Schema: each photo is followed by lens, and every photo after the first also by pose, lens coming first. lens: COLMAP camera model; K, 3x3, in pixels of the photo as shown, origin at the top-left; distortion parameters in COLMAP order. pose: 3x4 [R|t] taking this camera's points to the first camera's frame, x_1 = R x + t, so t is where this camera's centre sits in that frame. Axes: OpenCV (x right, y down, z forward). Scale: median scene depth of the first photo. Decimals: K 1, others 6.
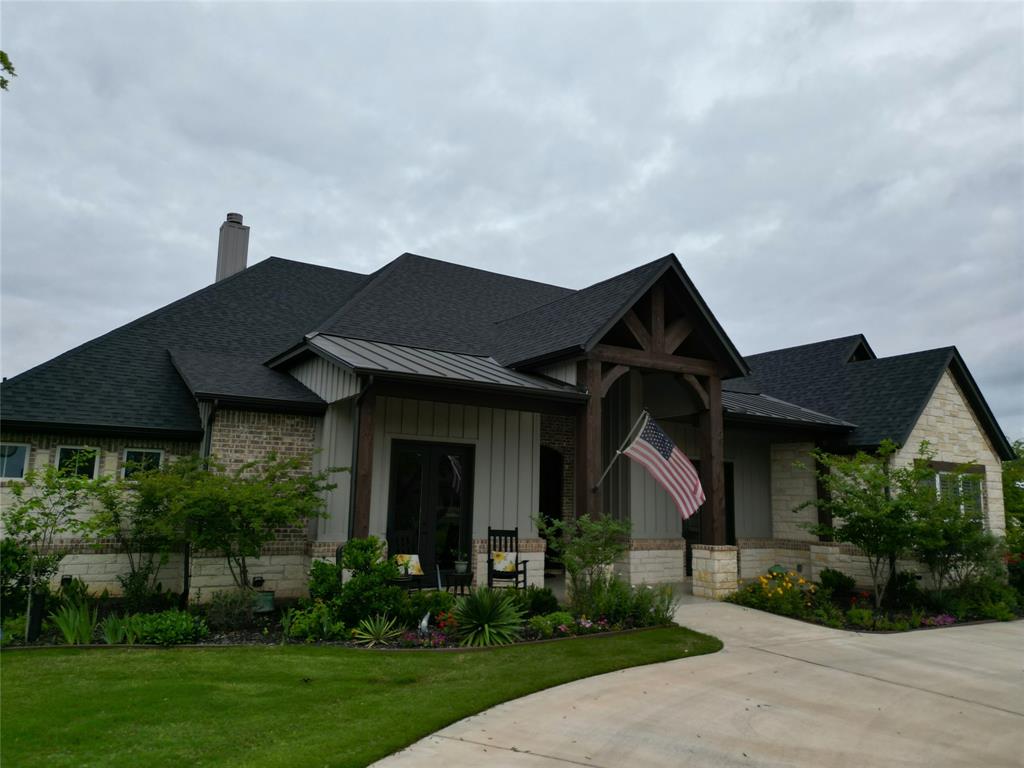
lens RADIAL K [[712.4, 0, 516.2], [0, 712.4, 390.8], [0, 0, 1]] dist [0.097858, -0.090798]
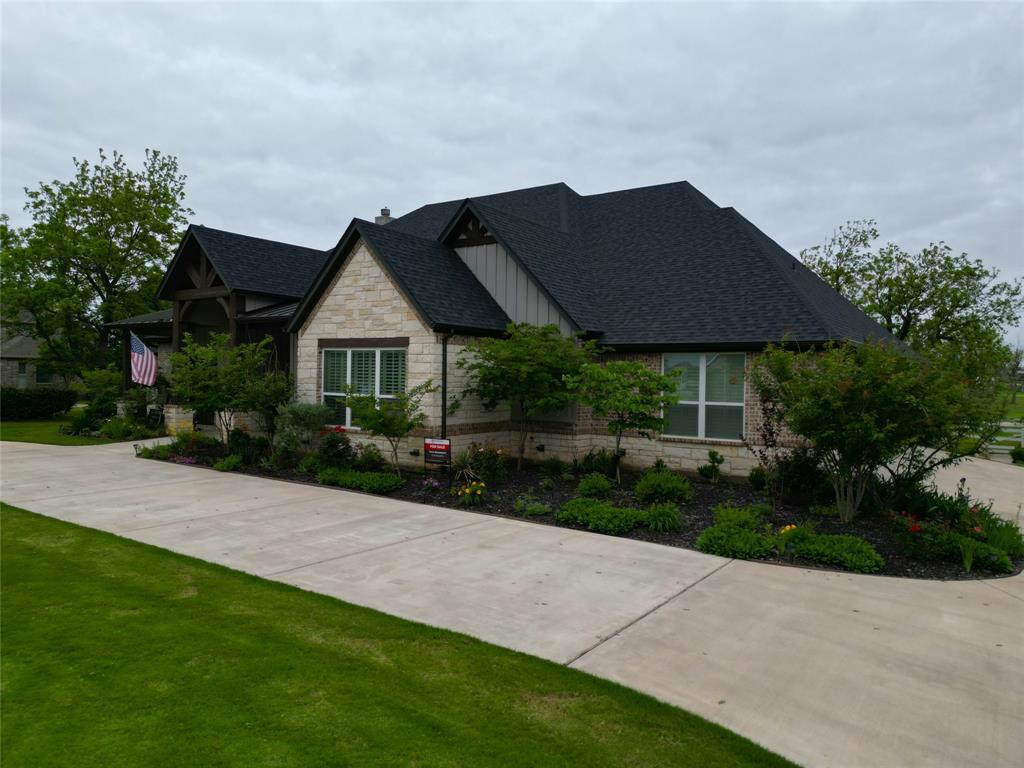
lens RADIAL K [[712.4, 0, 516.2], [0, 712.4, 390.8], [0, 0, 1]] dist [0.097858, -0.090798]
pose [[0.379046, 0.000514, -0.925378, 1.876103], [0.129368, 0.990150, 0.053541, 0.170848], [0.916290, -0.140009, 0.375246, 0.963535]]
